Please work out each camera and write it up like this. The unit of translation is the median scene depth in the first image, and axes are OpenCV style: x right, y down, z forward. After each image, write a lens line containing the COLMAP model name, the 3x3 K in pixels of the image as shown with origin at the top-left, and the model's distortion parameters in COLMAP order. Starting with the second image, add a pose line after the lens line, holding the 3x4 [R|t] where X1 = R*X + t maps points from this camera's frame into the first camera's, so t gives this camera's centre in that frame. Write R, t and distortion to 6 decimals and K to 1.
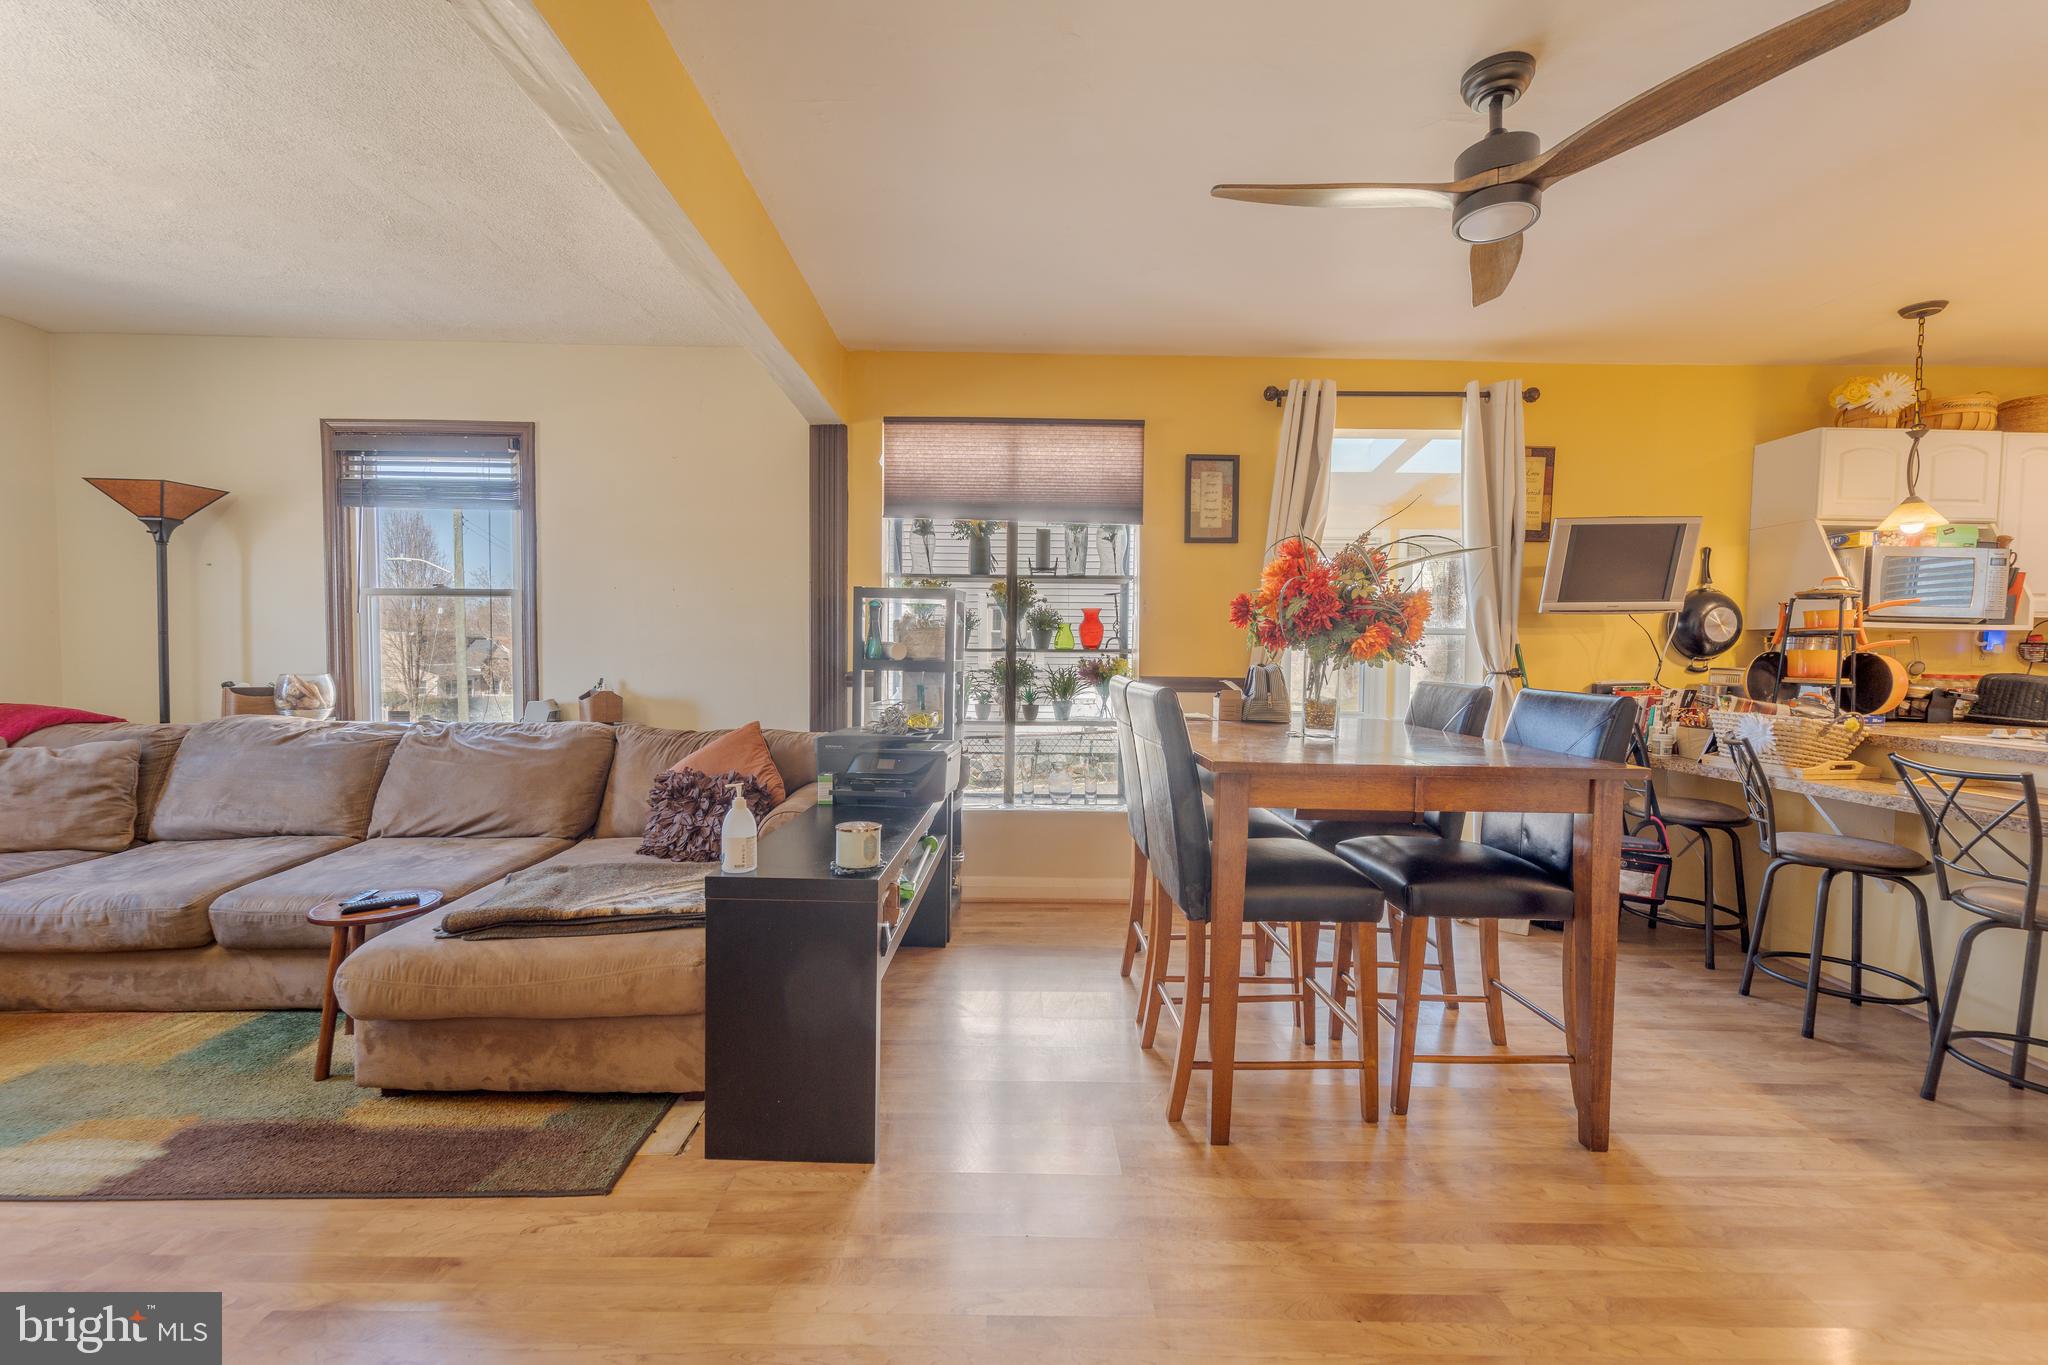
lens RADIAL K [[806.0, 0, 1023.8], [0, 806.0, 690.4], [0, 0, 1]] dist [0.003164, 0.000142]
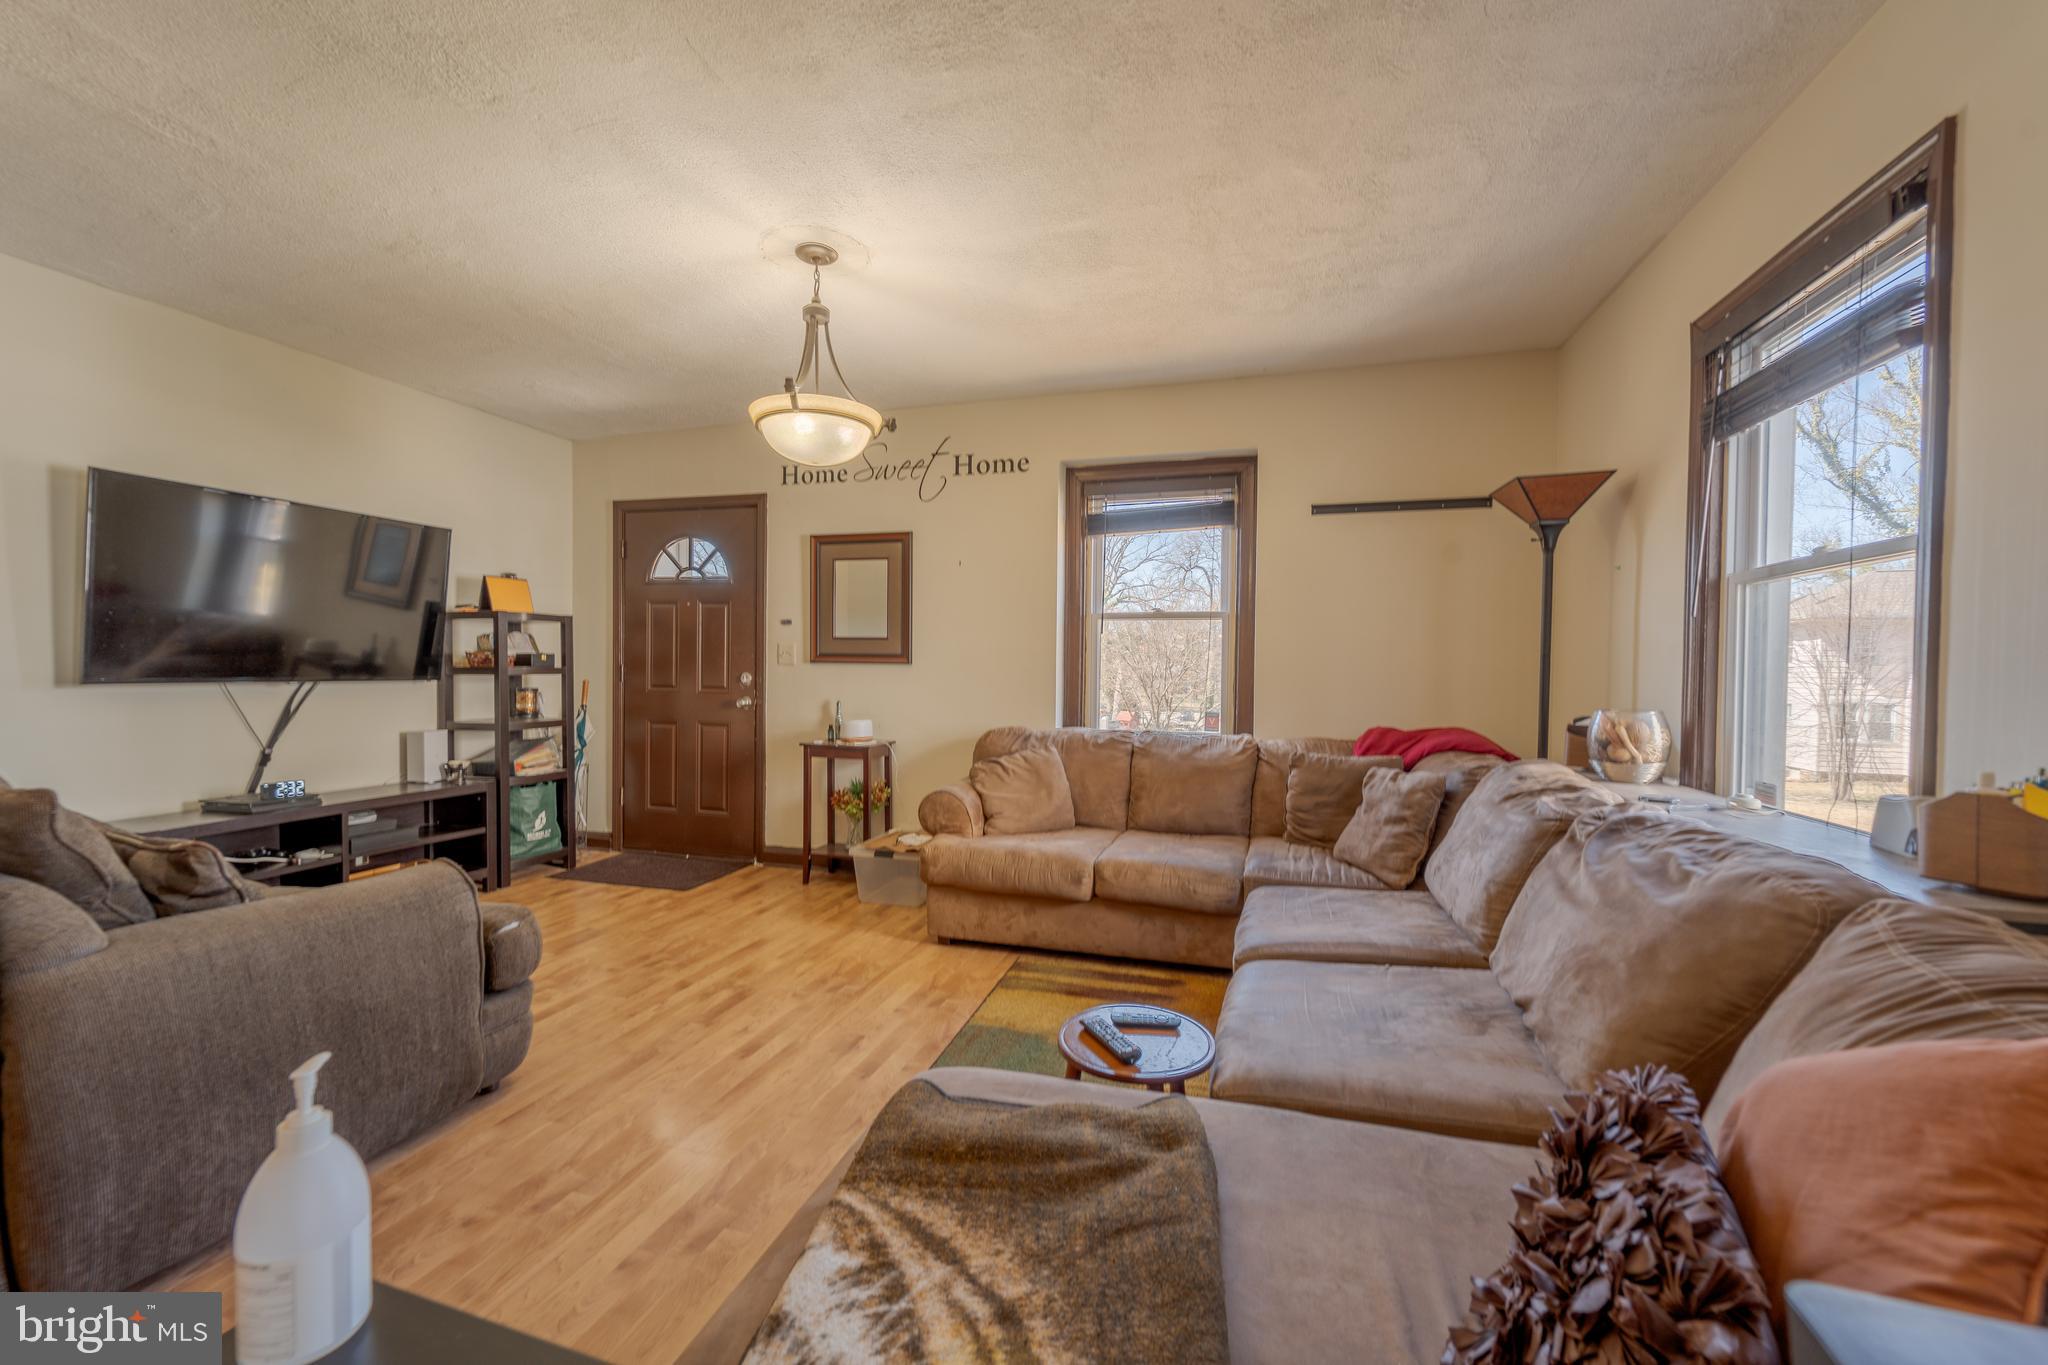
lens RADIAL K [[828.3, 0, 1024.0], [0, 828.3, 682.5], [0, 0, 1]] dist [0.010418, 0.000215]
pose [[-0.302591, 0.008989, -0.953078, -0.062102], [-0.051263, 0.998355, 0.025691, -0.037750], [0.951741, 0.056631, -0.301633, 0.742593]]
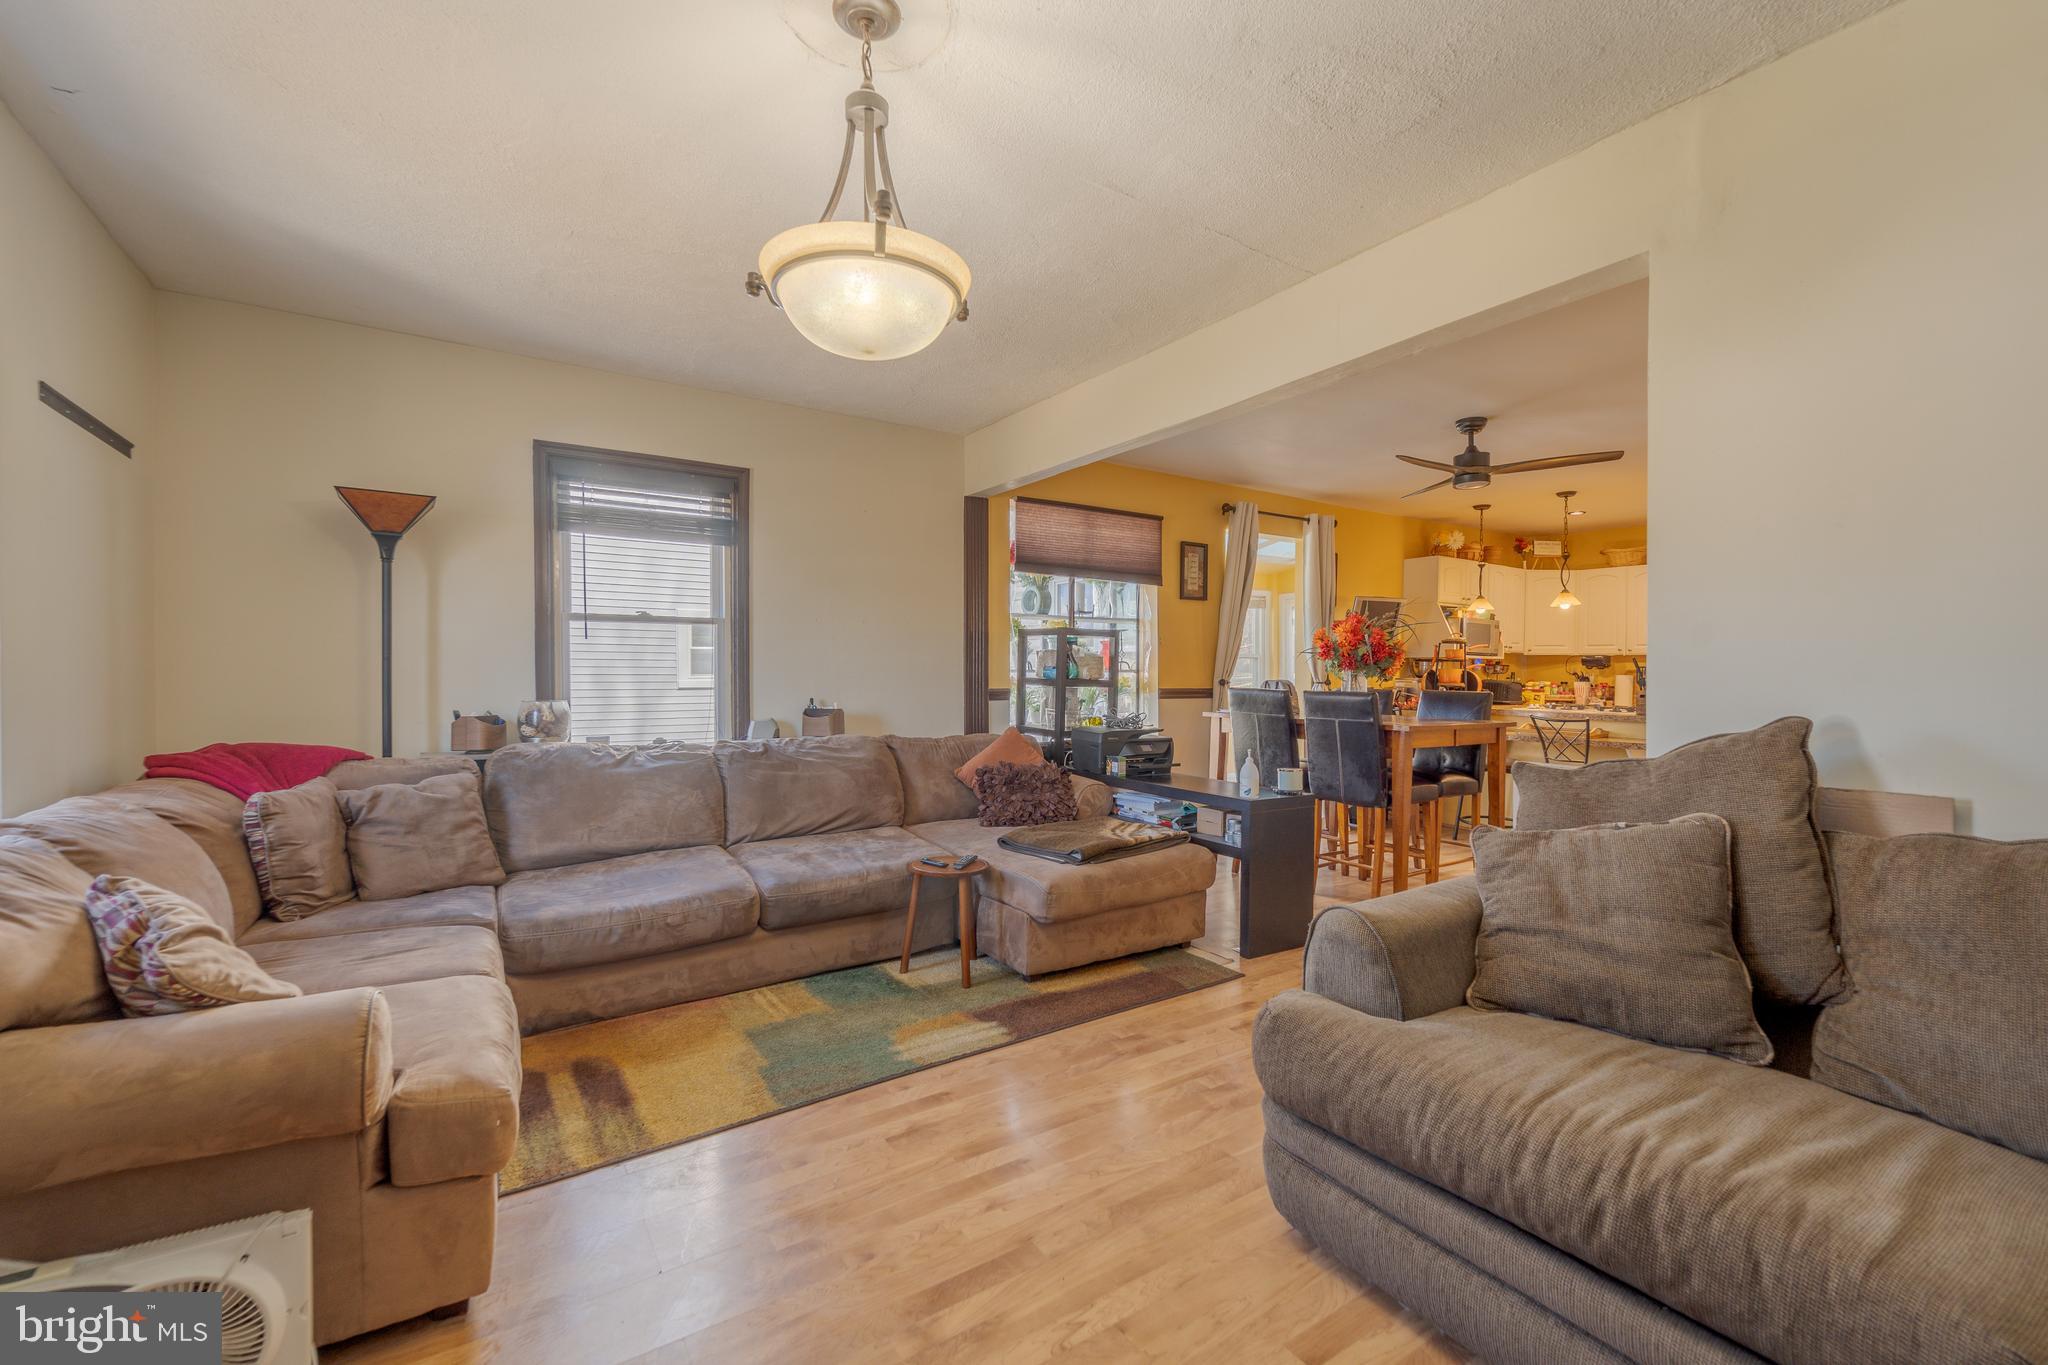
lens RADIAL K [[828.3, 0, 1024.0], [0, 828.3, 682.5], [0, 0, 1]] dist [0.010418, 0.000215]
pose [[0.846504, -0.013694, 0.532206, -0.954761], [0.027812, 0.999442, -0.018521, -0.007133], [-0.531656, 0.030480, 0.846412, -0.166598]]
